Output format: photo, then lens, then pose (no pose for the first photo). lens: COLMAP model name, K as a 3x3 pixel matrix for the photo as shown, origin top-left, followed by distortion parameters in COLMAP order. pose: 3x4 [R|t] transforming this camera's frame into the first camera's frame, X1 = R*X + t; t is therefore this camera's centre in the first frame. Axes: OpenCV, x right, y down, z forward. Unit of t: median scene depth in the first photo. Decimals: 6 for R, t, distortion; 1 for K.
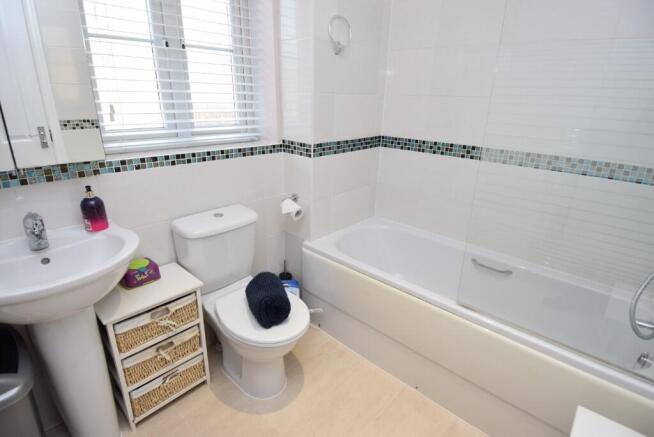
lens RADIAL K [[341.0, 0, 327.0], [0, 341.0, 218.5], [0, 0, 1]] dist [0.001271, -0.029593]
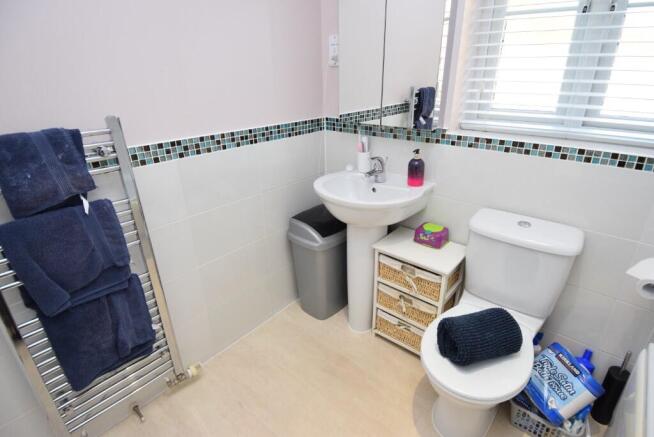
lens RADIAL K [[341.0, 0, 327.0], [0, 341.0, 218.5], [0, 0, 1]] dist [0.001271, -0.029593]
pose [[0.004228, 0.370269, -0.928915, 0.480771], [-0.316261, 0.881738, 0.350025, -0.177973], [0.948663, 0.292300, 0.120830, 0.526875]]
